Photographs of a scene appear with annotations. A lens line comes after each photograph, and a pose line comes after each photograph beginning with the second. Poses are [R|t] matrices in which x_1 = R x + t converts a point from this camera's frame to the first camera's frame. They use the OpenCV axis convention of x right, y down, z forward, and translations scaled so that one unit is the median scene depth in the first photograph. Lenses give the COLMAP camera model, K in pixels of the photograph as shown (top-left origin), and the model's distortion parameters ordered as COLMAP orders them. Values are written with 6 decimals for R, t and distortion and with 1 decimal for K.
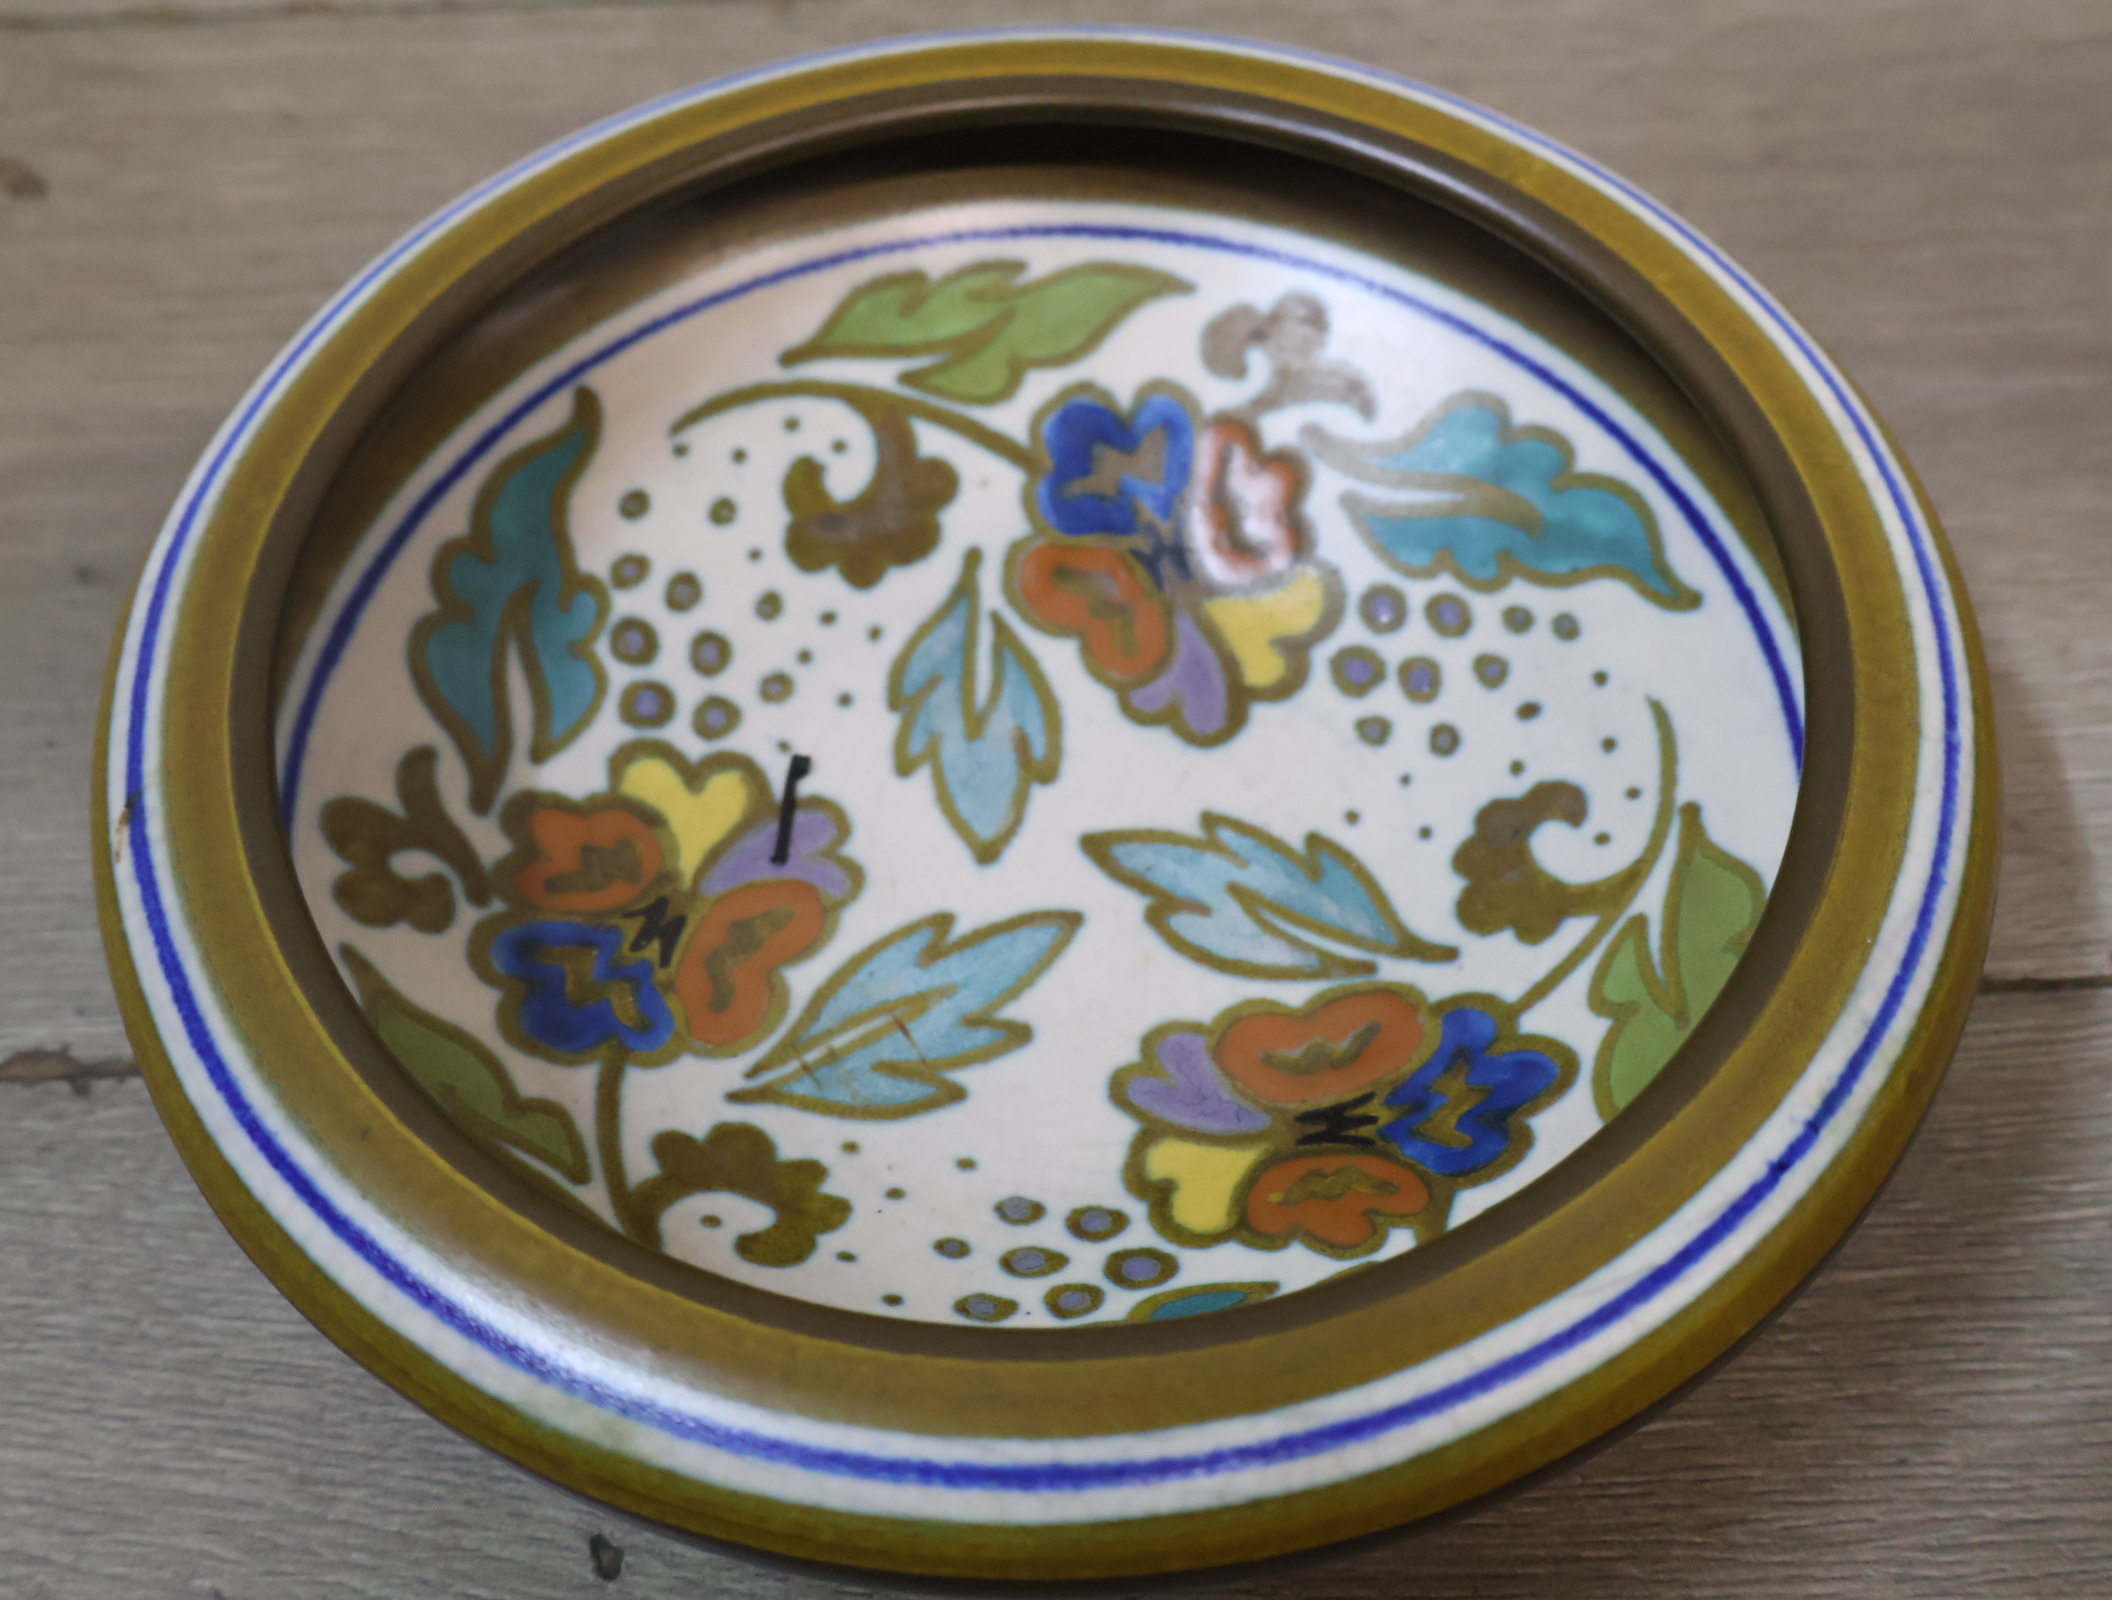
lens RADIAL K [[2621.4, 0, 1046.4], [0, 2621.4, 802.0], [0, 0, 1]] dist [0.003264, 0.029998]
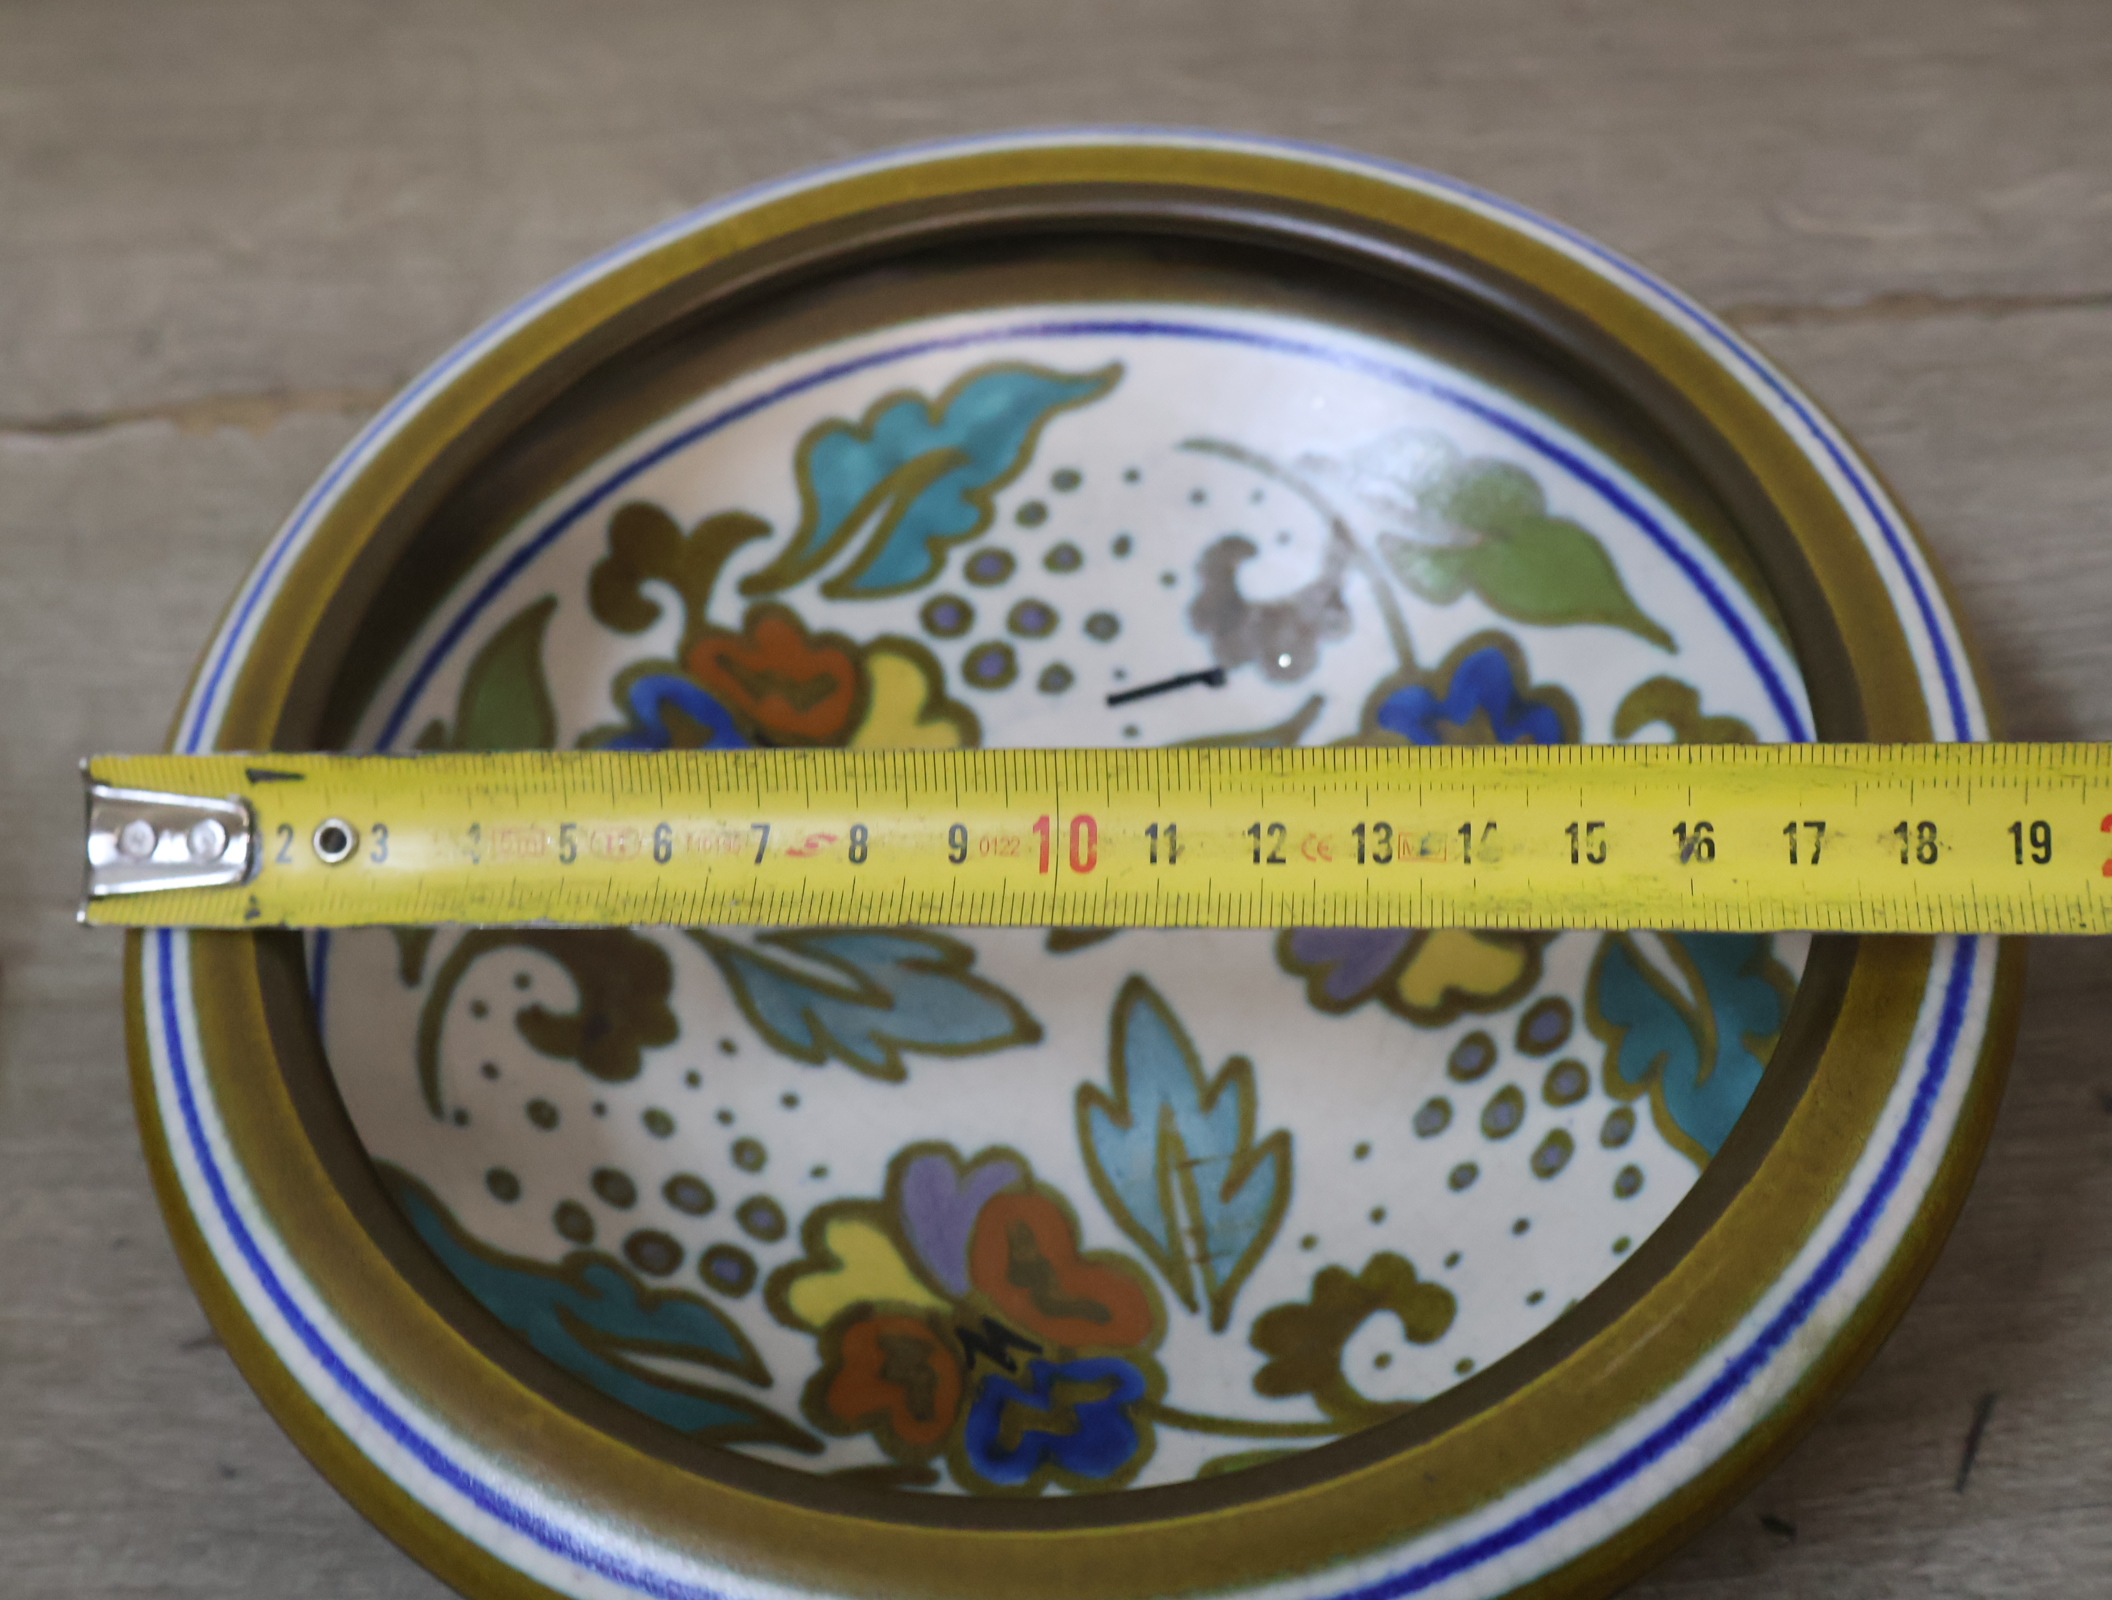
lens RADIAL K [[2621.4, 0, 1046.4], [0, 2621.4, 802.0], [0, 0, 1]] dist [0.003264, 0.029998]
pose [[0.377847, -0.774447, 0.507408, -0.458254], [0.803389, 0.546651, 0.236091, -0.258087], [-0.460215, 0.318439, 0.828733, 0.156770]]
